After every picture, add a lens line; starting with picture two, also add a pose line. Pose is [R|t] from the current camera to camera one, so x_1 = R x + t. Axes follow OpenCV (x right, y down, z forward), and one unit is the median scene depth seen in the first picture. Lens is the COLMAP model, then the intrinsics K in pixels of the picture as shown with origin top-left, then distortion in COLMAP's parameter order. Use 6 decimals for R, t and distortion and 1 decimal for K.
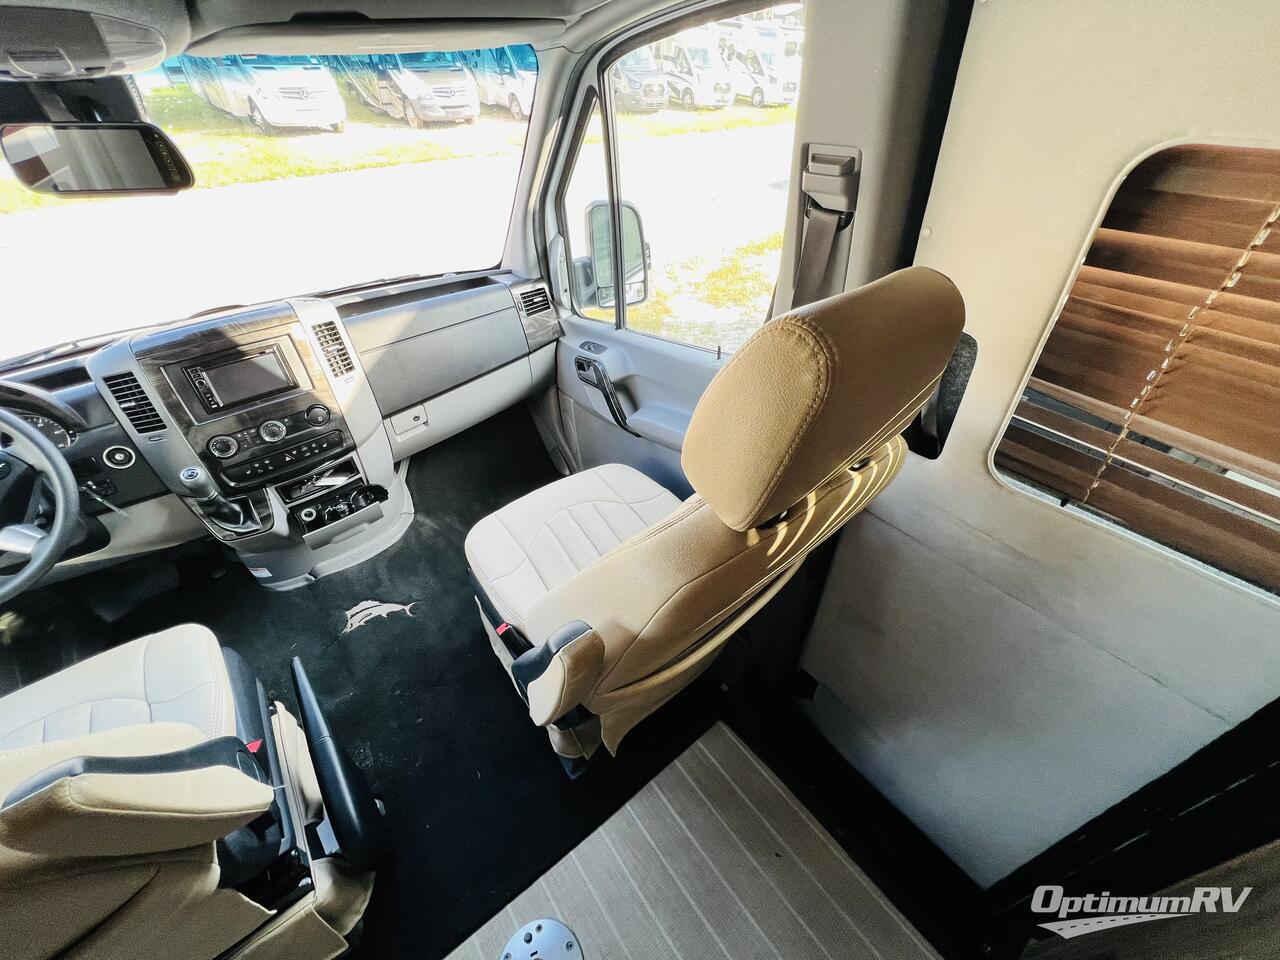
lens RADIAL K [[517.4, 0, 637.0], [0, 517.4, 480.6], [0, 0, 1]] dist [0.001653, 0.000159]
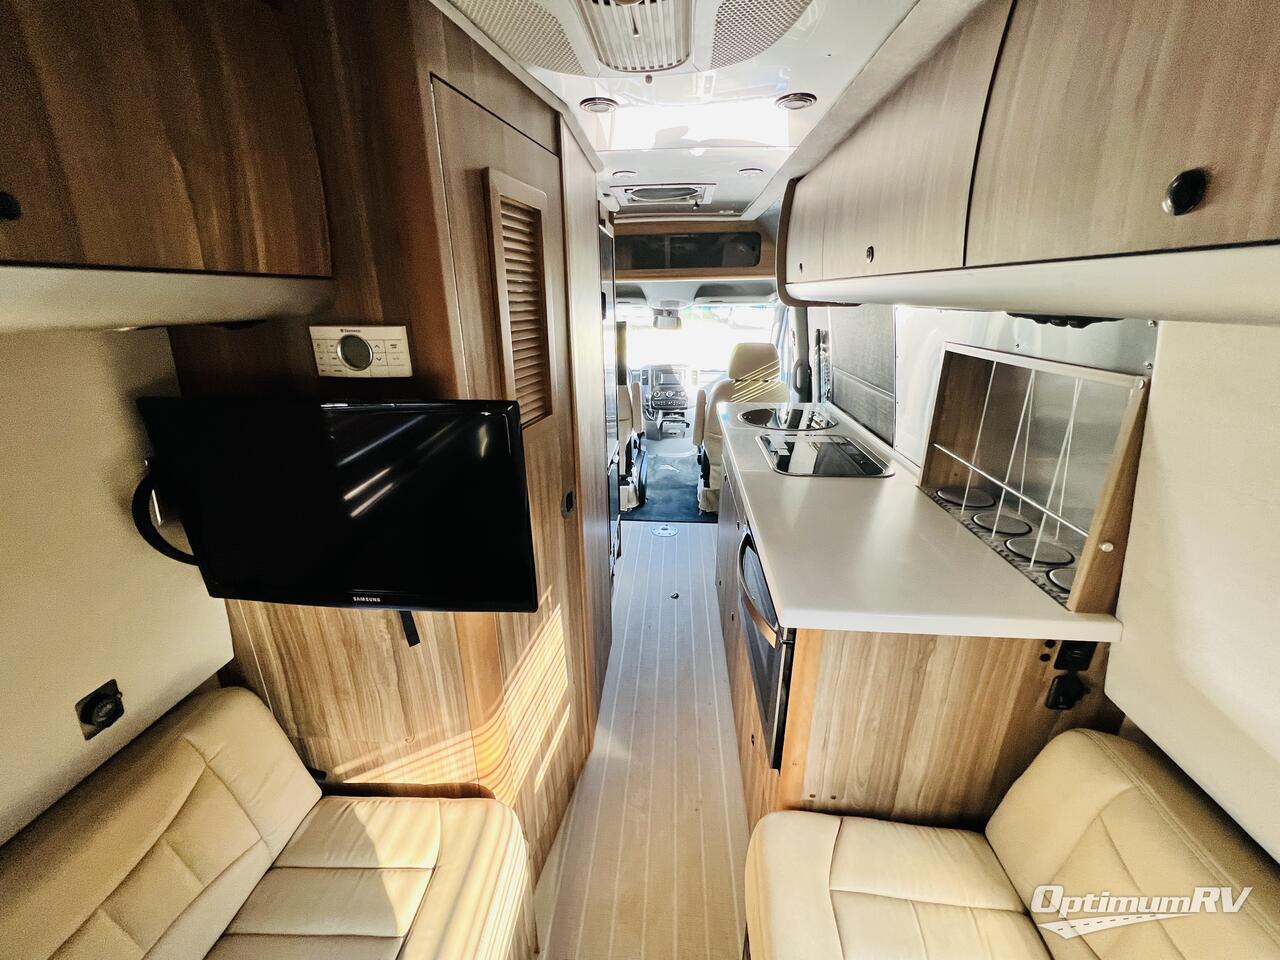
lens RADIAL K [[517.4, 0, 637.0], [0, 517.4, 480.6], [0, 0, 1]] dist [0.001653, 0.000159]
pose [[0.748870, 0.248484, -0.614369, 1.327110], [-0.430473, 0.887231, -0.165870, 1.030076], [0.503871, 0.388685, 0.771387, -1.466886]]
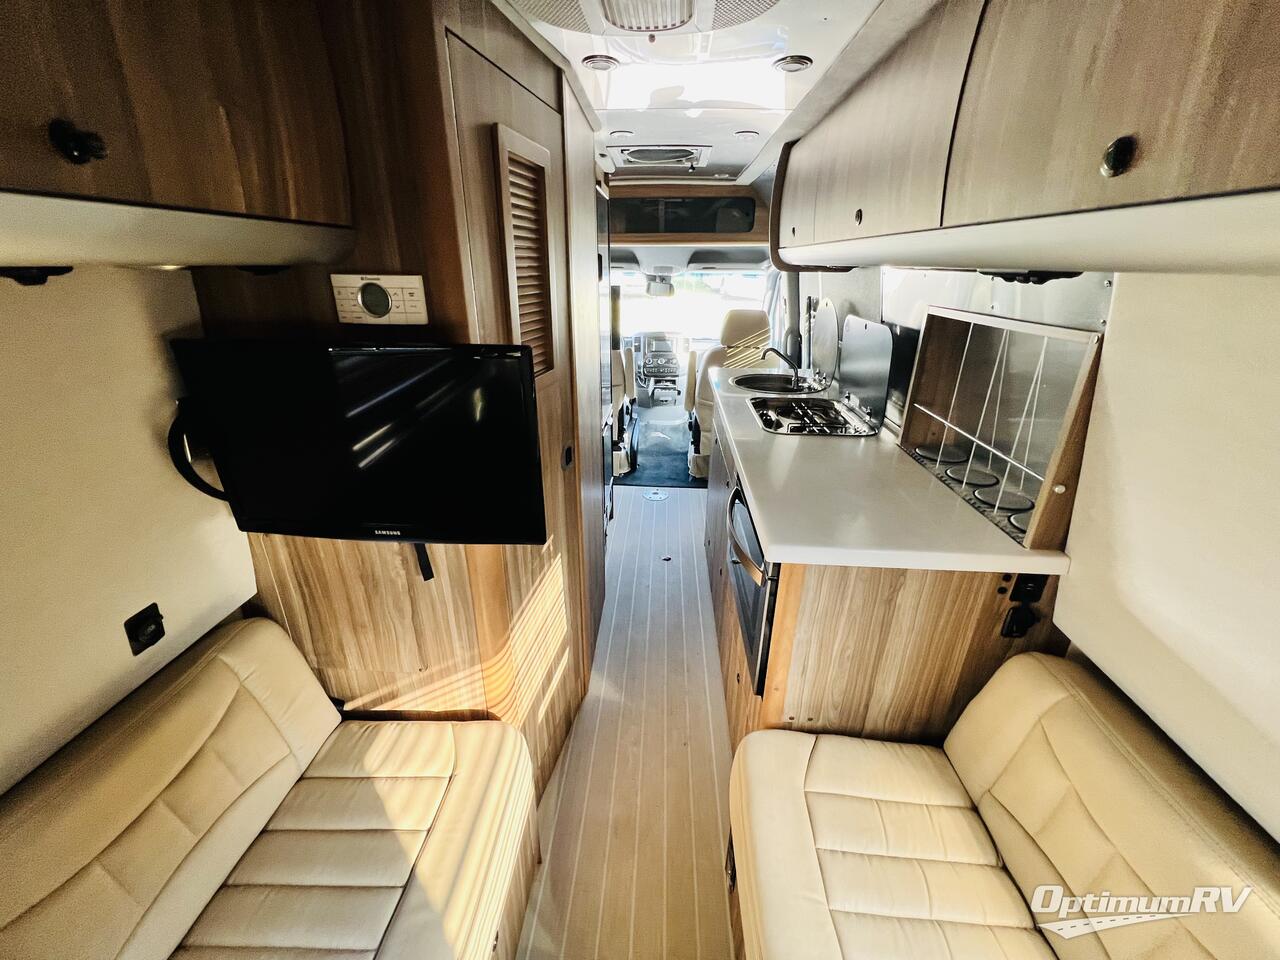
lens RADIAL K [[517.4, 0, 637.0], [0, 517.4, 480.6], [0, 0, 1]] dist [0.001653, 0.000159]
pose [[0.759543, 0.286683, -0.583873, 1.360228], [-0.434945, 0.891287, -0.128183, 1.080949], [0.483650, 0.351313, 0.801662, -1.504901]]
